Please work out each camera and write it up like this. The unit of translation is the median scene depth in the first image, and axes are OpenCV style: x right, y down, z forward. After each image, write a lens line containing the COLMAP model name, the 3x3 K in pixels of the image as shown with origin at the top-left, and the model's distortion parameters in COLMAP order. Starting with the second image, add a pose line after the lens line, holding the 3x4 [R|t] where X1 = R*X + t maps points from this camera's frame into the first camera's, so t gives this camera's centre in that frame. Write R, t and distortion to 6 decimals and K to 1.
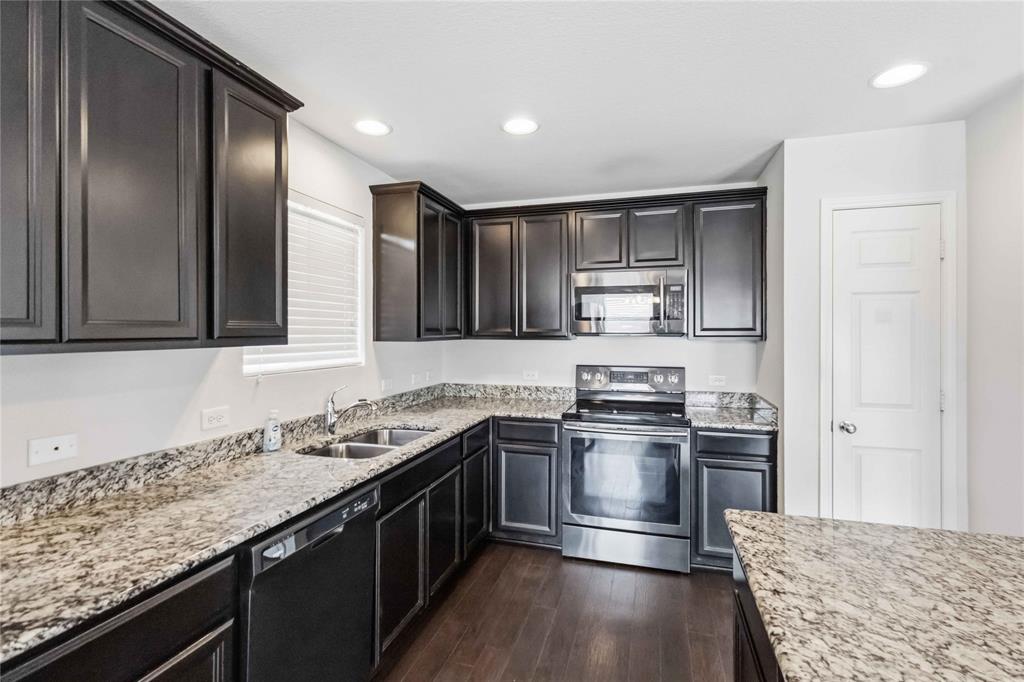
lens RADIAL K [[481.1, 0, 504.4], [0, 481.1, 333.6], [0, 0, 1]] dist [0.005423, 0.000560]
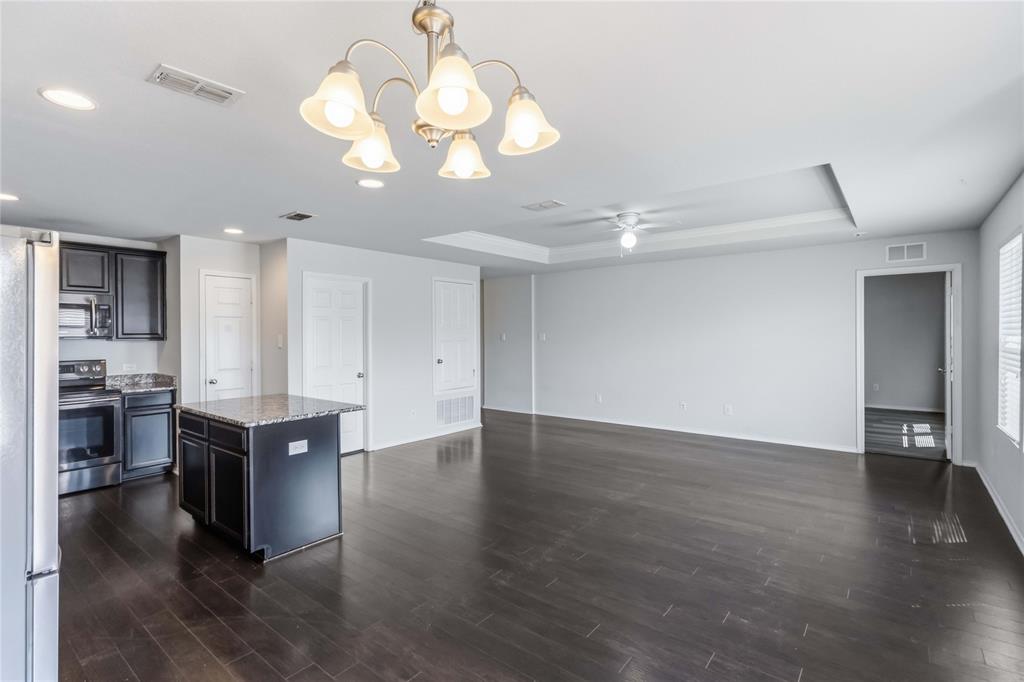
lens RADIAL K [[481.1, 0, 510.8], [0, 481.1, 333.2], [0, 0, 1]] dist [0.005423, 0.000560]
pose [[0.369970, -0.001892, 0.929042, -0.637551], [0.006106, 0.999981, -0.000395, -0.003509], [-0.929024, 0.005819, 0.369975, -0.825311]]
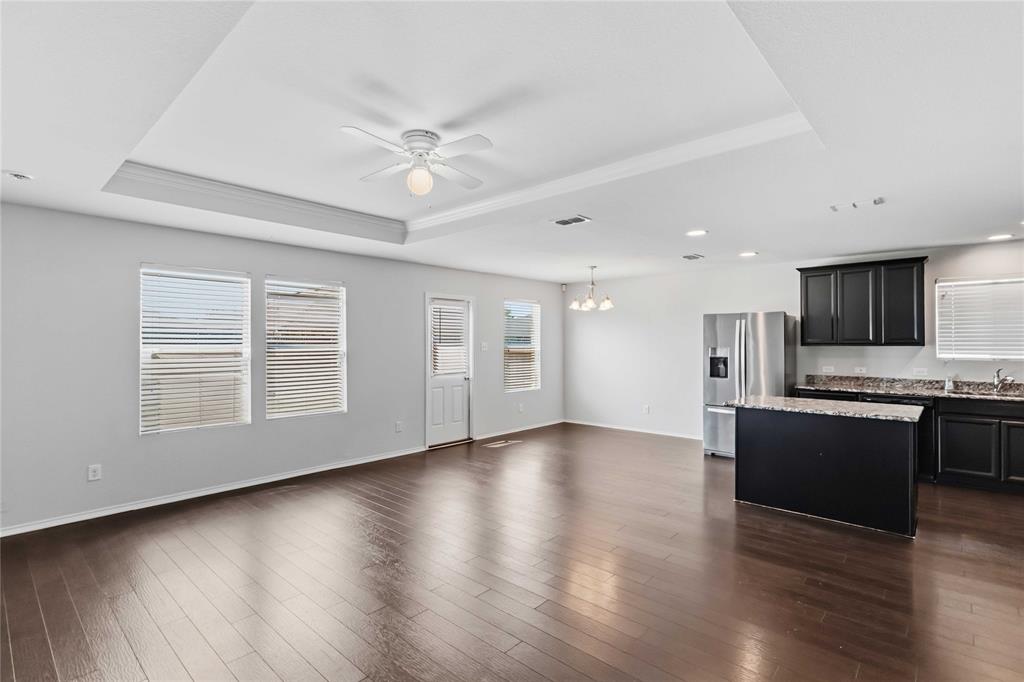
lens RADIAL K [[481.1, 0, 506.7], [0, 481.1, 339.0], [0, 0, 1]] dist [0.005423, 0.000560]
pose [[-0.430573, -0.004765, -0.902543, 2.000677], [0.002711, 0.999975, -0.006573, -0.003322], [0.902552, -0.005277, -0.430549, 0.030403]]
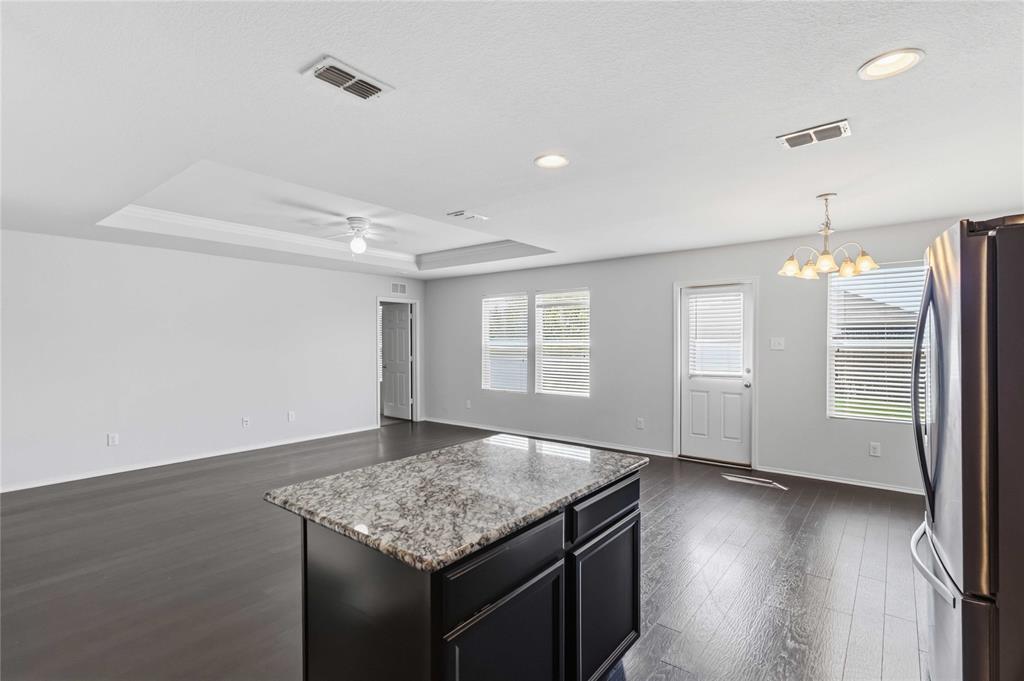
lens RADIAL K [[481.1, 0, 508.2], [0, 481.1, 341.6], [0, 0, 1]] dist [0.005423, 0.000560]
pose [[-0.929900, 0.005854, 0.367766, 0.026457], [0.007227, 0.999971, 0.002356, 0.001768], [-0.367741, 0.004849, -0.929916, 0.863469]]
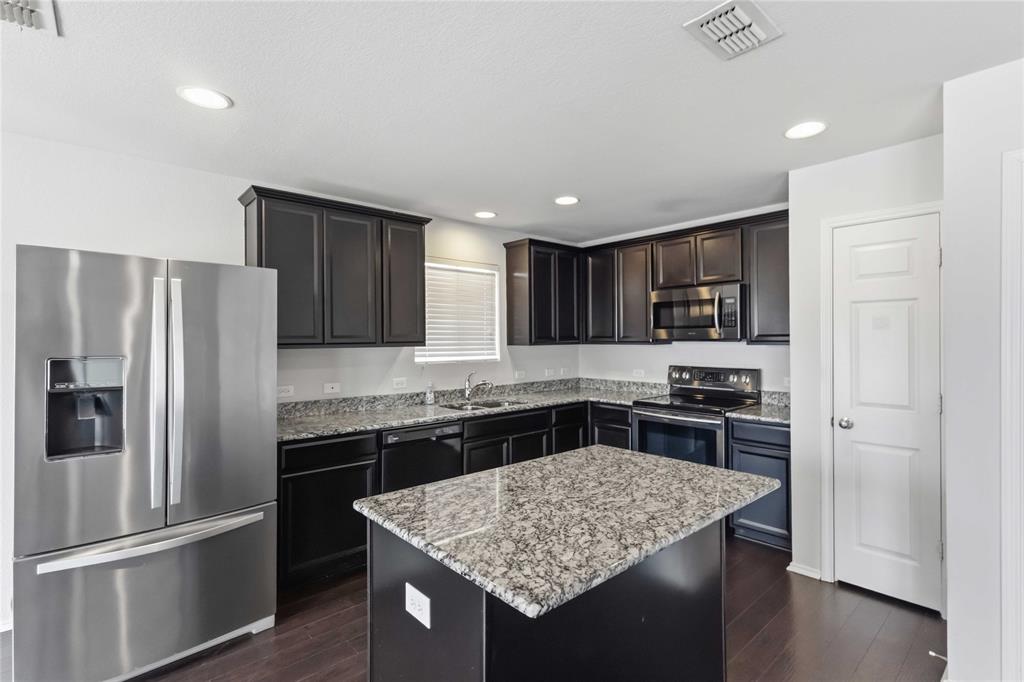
lens RADIAL K [[481.1, 0, 509.6], [0, 481.1, 340.4], [0, 0, 1]] dist [0.005423, 0.000560]
pose [[0.853619, -0.003370, -0.520887, 0.549928], [0.004590, 0.999989, 0.001053, -0.001059], [0.520878, -0.003290, 0.853625, -0.303766]]
